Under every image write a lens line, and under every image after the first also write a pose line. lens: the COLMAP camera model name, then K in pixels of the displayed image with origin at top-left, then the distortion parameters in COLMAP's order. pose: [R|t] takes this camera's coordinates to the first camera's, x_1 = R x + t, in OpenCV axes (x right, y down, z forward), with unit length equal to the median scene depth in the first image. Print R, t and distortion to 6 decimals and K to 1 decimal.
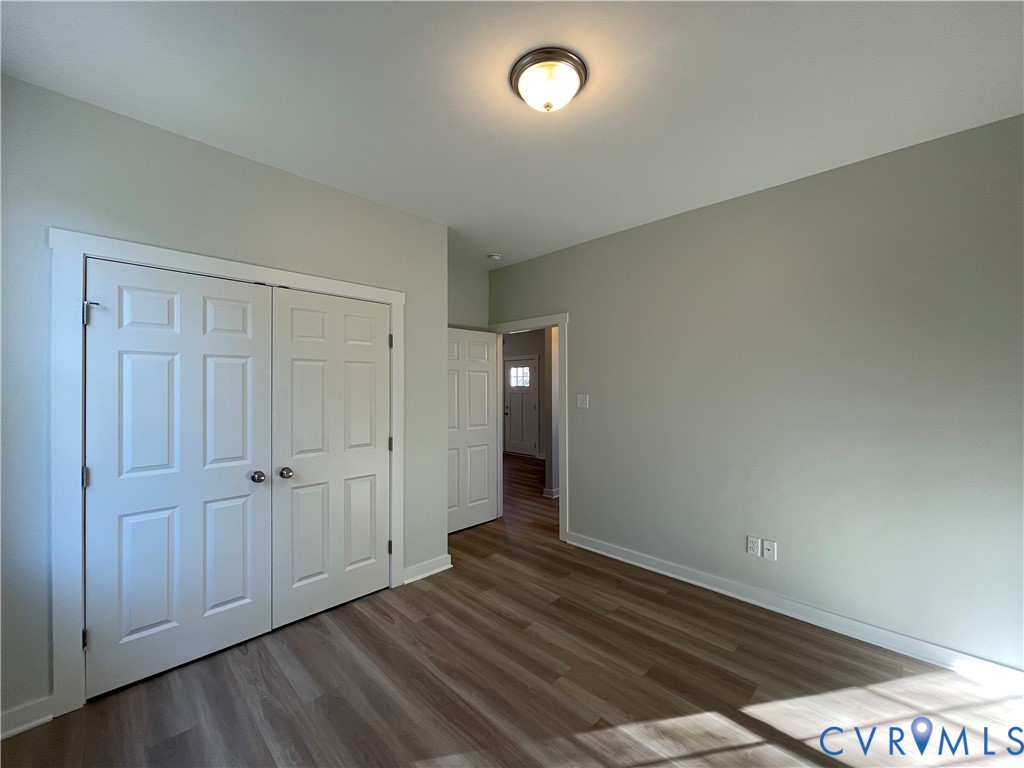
lens RADIAL K [[412.4, 0, 510.0], [0, 412.4, 387.4], [0, 0, 1]] dist [0.000109, -0.000815]
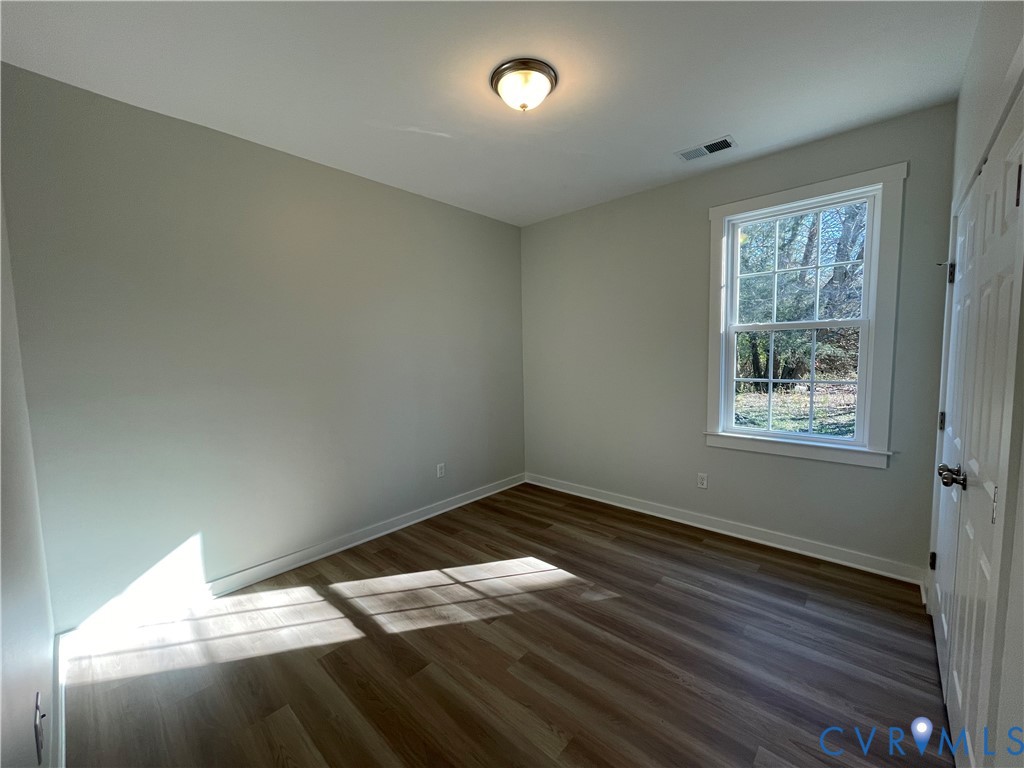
lens RADIAL K [[412.4, 0, 513.5], [0, 412.4, 387.4], [0, 0, 1]] dist [0.000109, -0.000815]
pose [[-0.998893, 0.020634, -0.042273, 0.173120], [0.017570, 0.997278, 0.071607, 0.020637], [0.043636, 0.070785, -0.996537, 2.003301]]
